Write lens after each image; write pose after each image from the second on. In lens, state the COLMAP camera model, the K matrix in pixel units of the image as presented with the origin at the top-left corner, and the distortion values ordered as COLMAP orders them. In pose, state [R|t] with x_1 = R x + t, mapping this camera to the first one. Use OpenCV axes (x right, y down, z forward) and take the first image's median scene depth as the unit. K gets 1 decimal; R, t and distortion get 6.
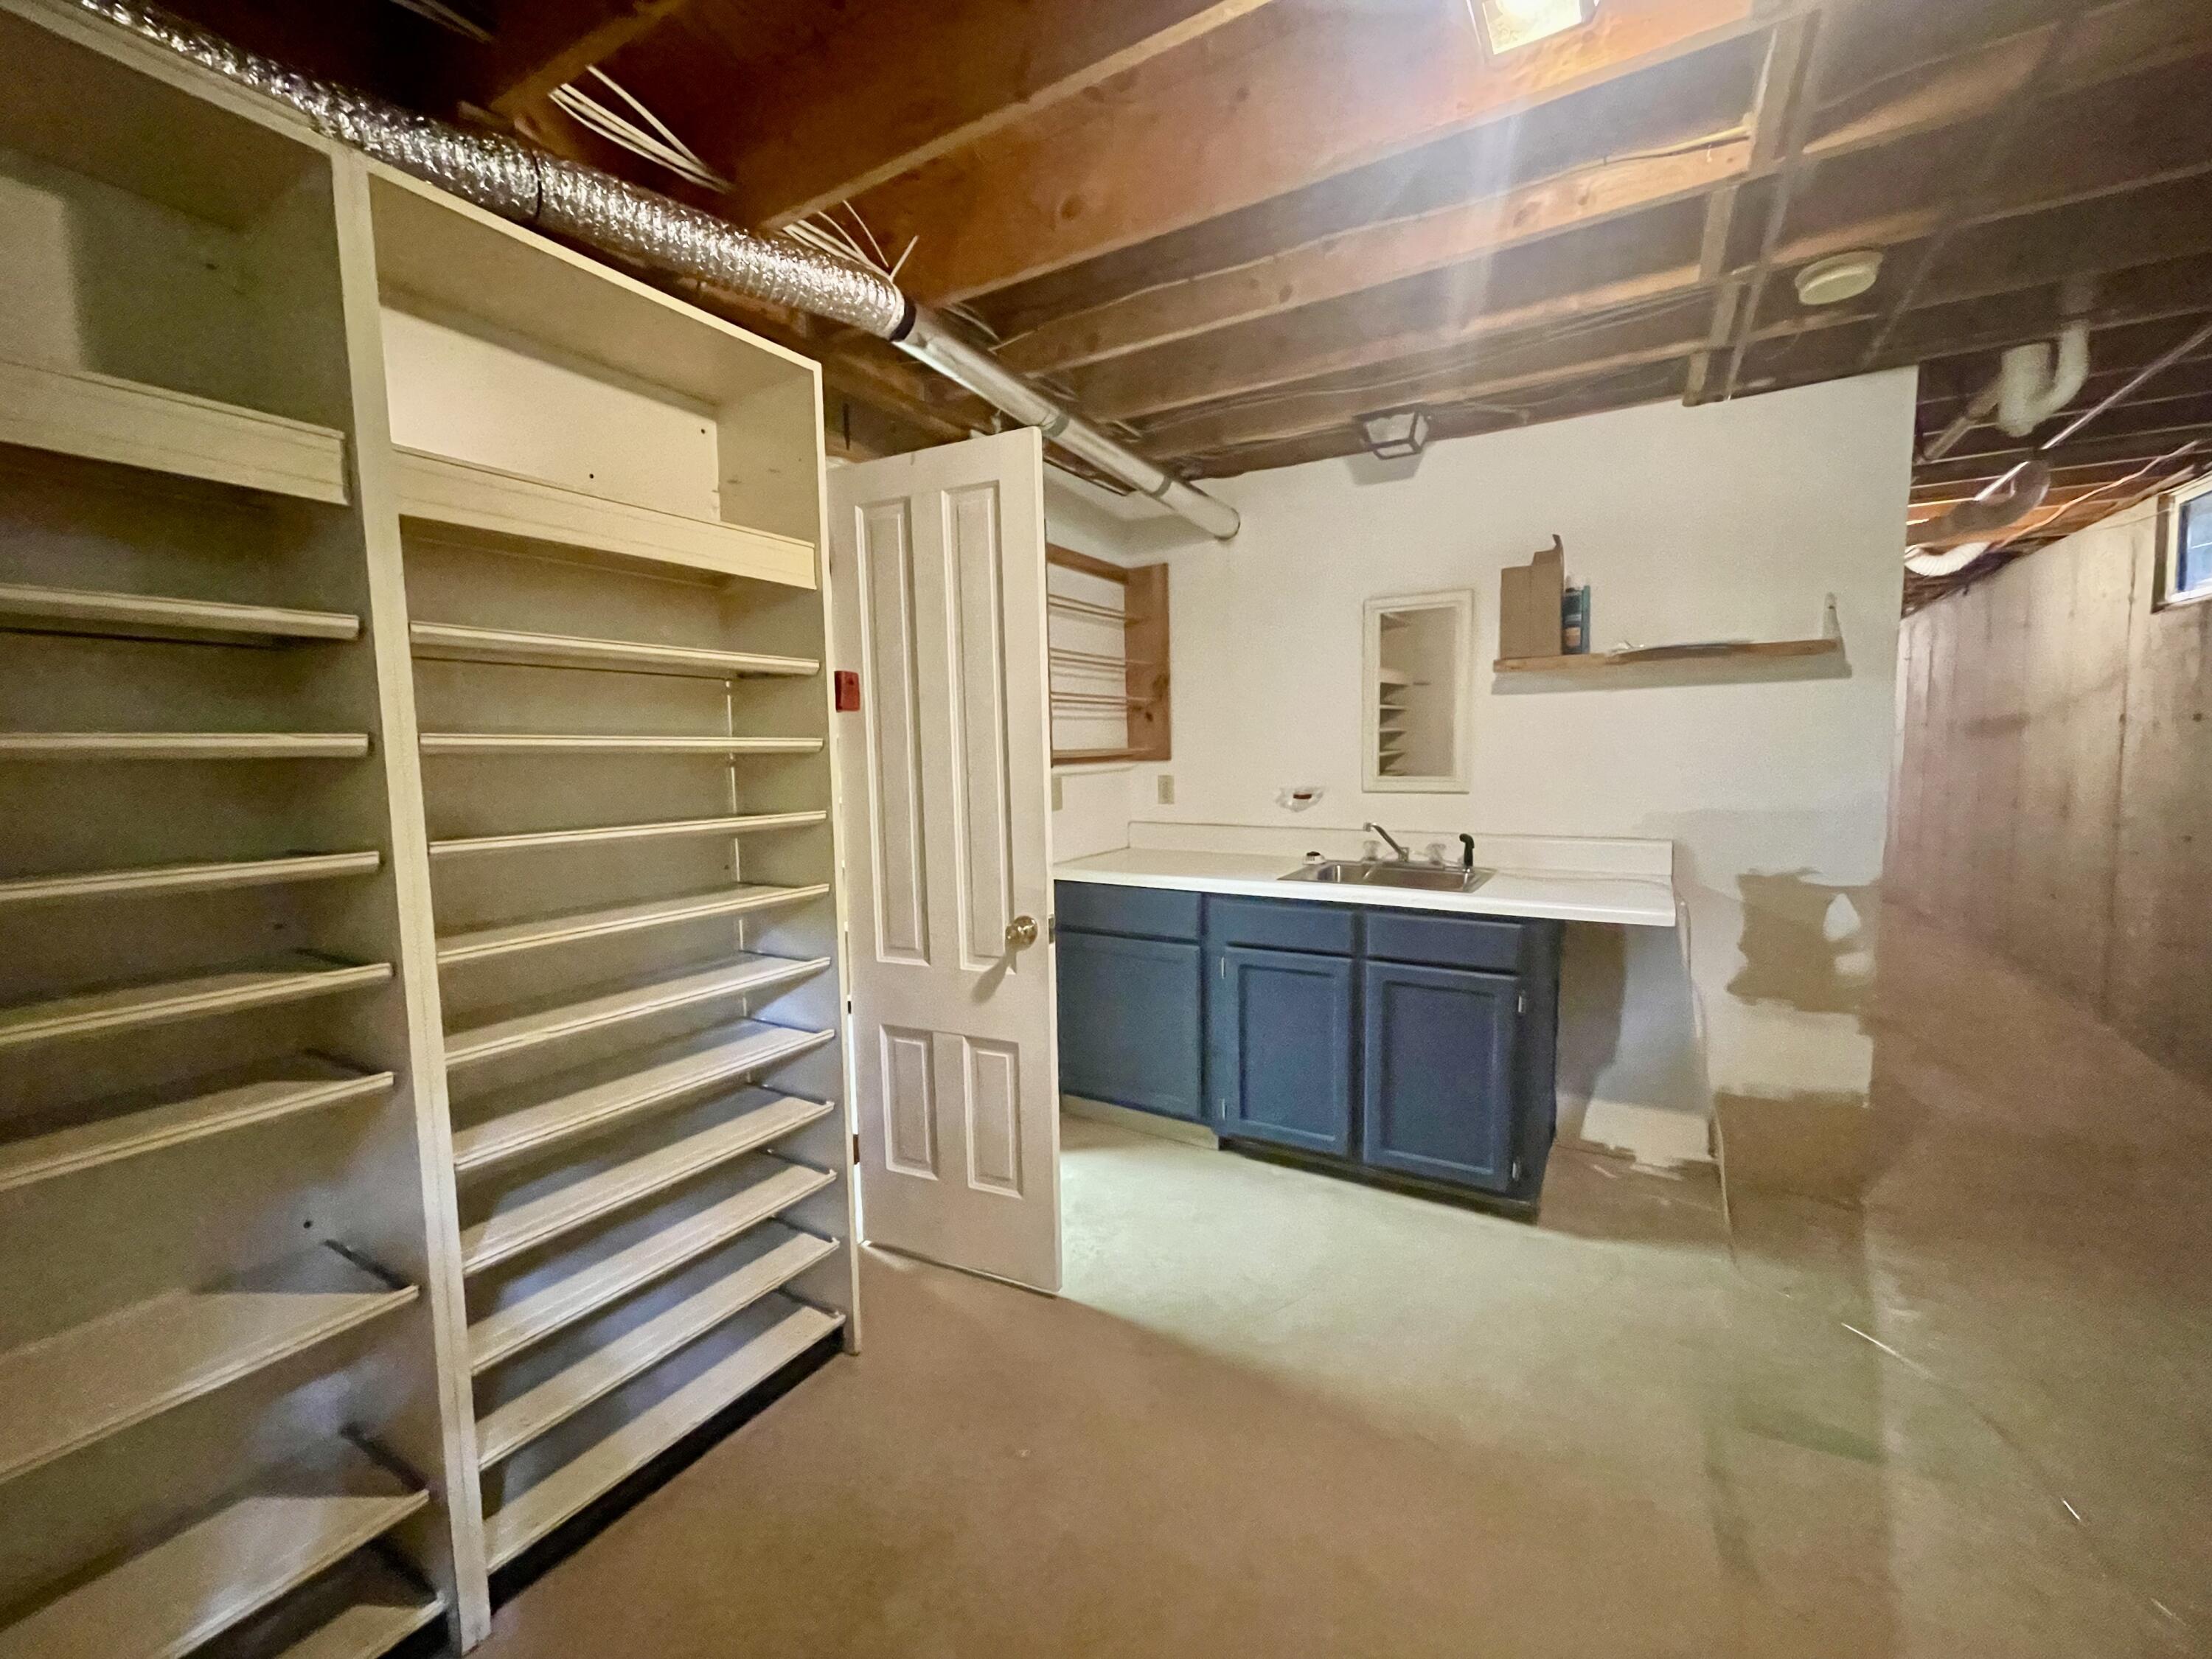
lens RADIAL K [[903.3, 0, 1098.0], [0, 903.3, 834.2], [0, 0, 1]] dist [0.001663, 0.000291]
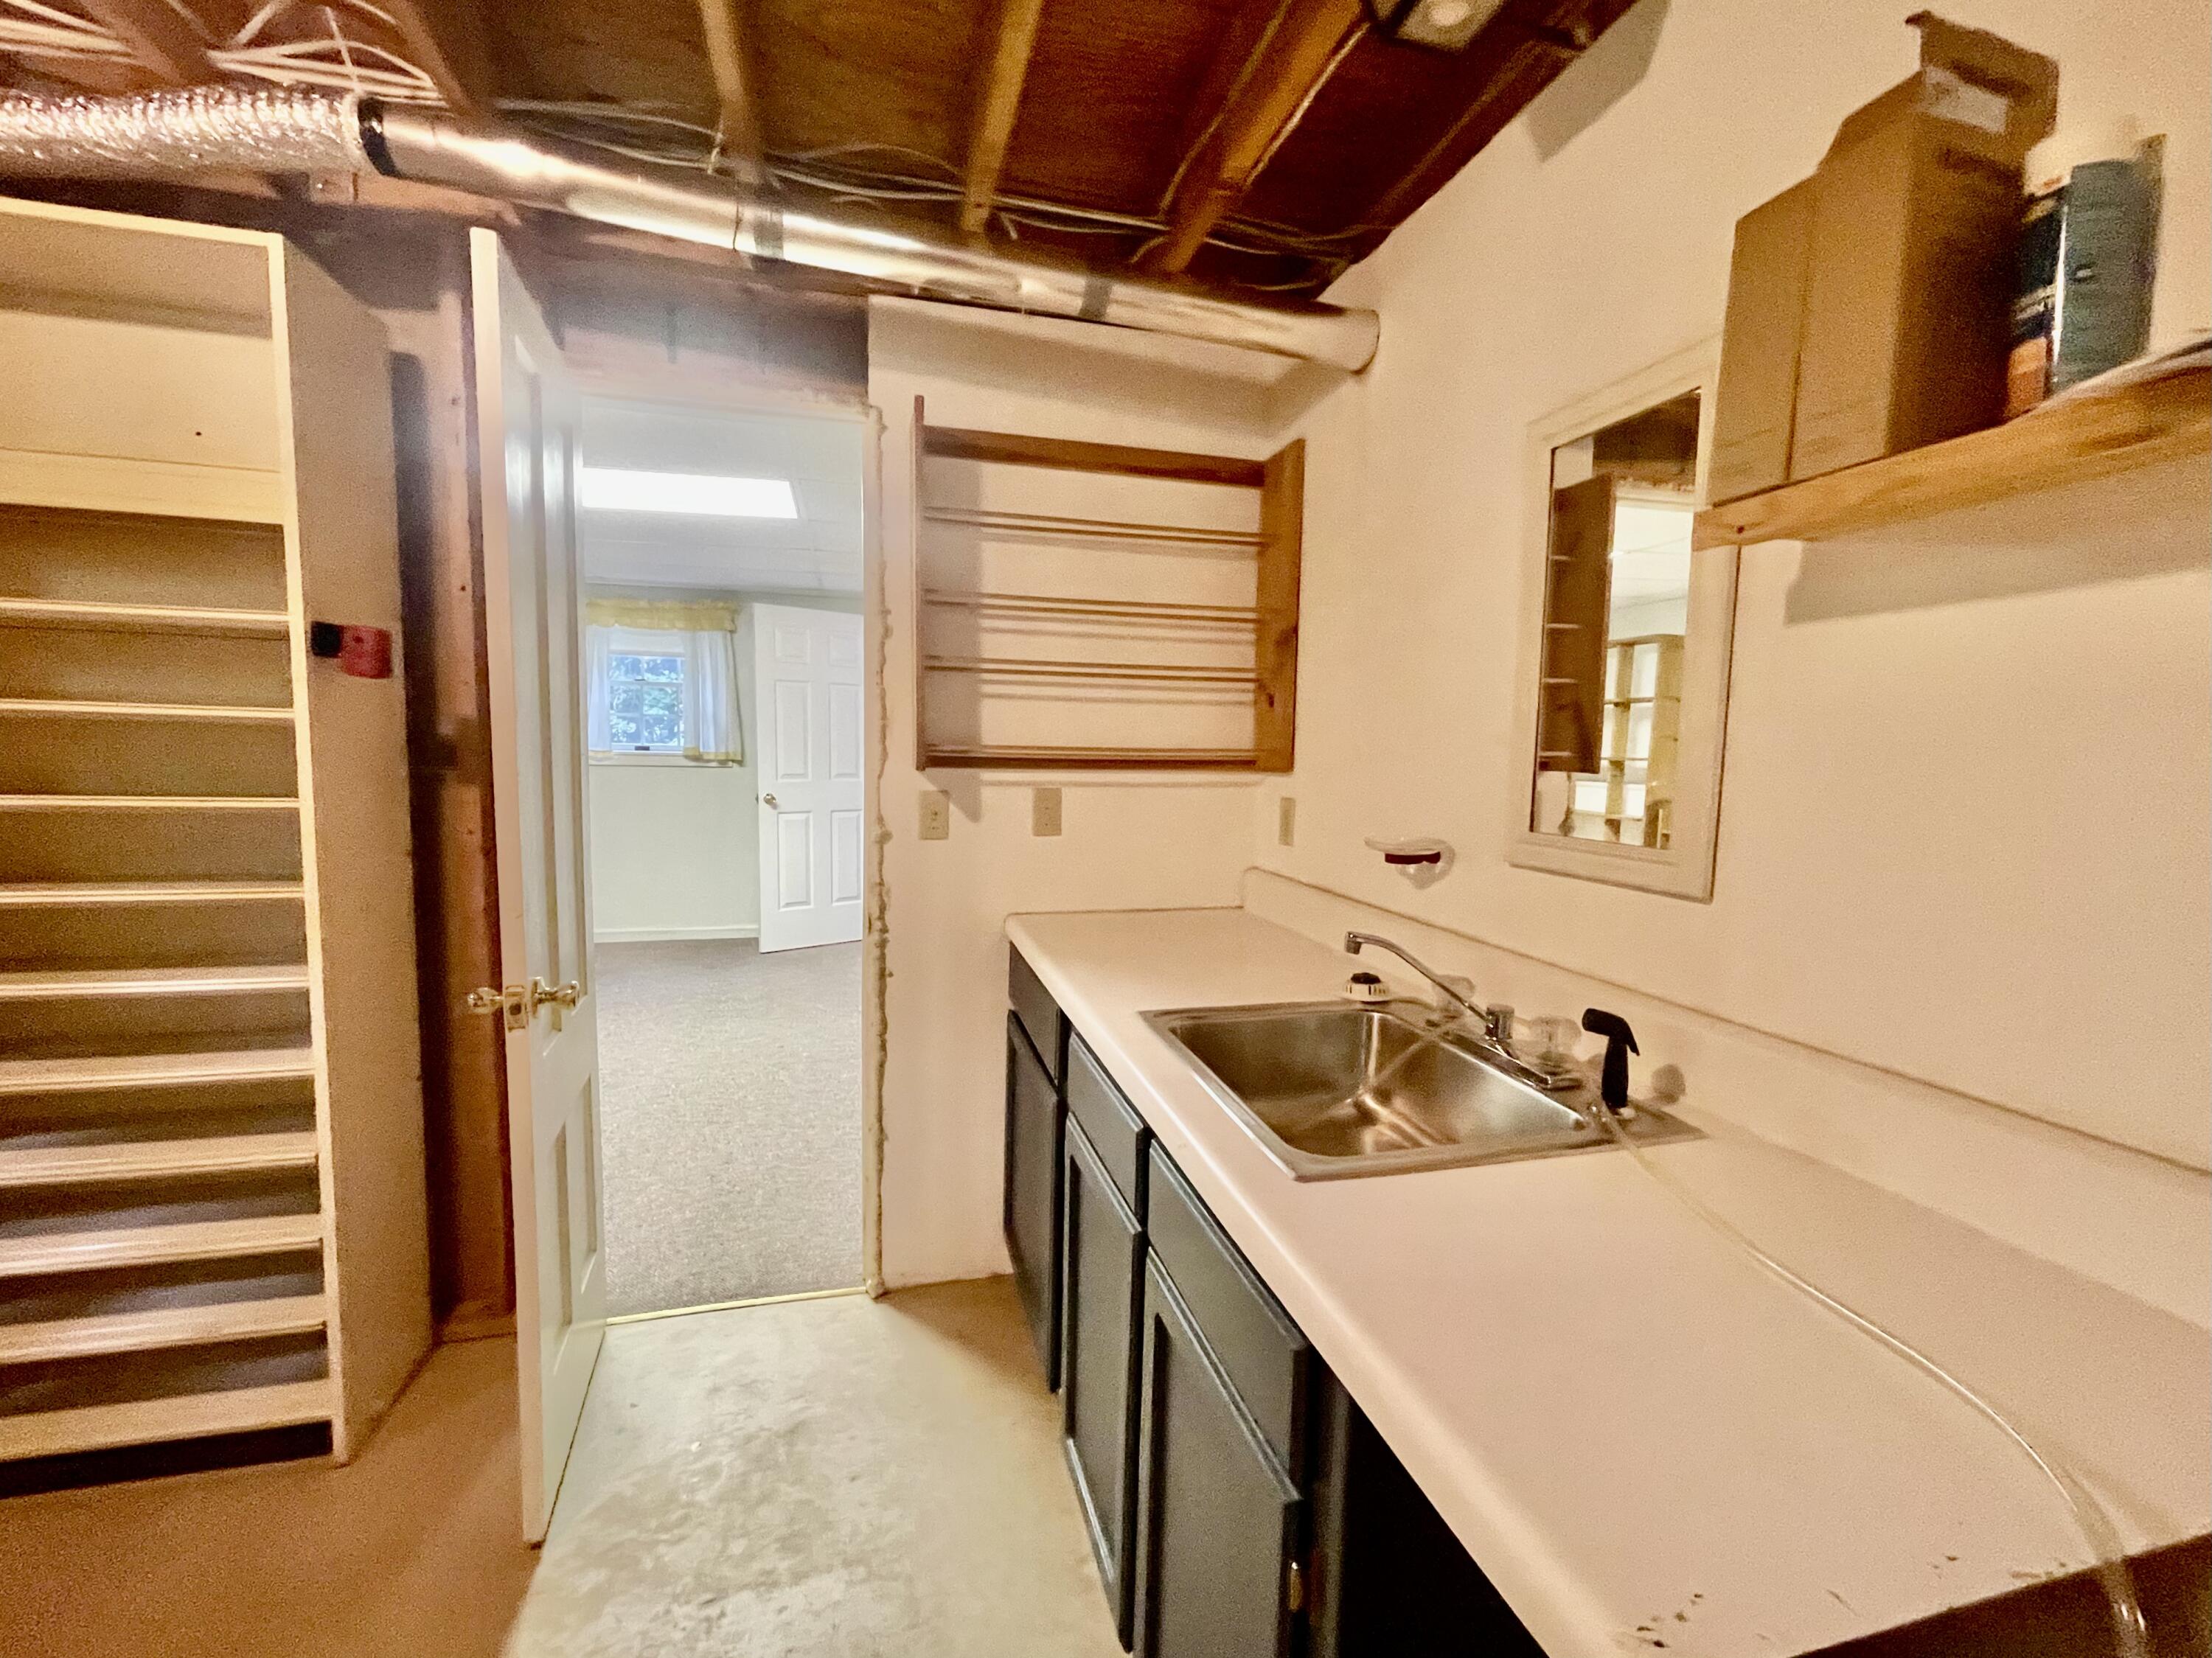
lens RADIAL K [[903.2, 0, 1098.0], [0, 903.2, 833.7], [0, 0, 1]] dist [0.001663, 0.000291]
pose [[0.712414, 0.099309, -0.694698, 0.467433], [-0.099787, 0.994213, 0.039793, -0.059751], [0.694629, 0.040973, 0.718200, 0.550399]]
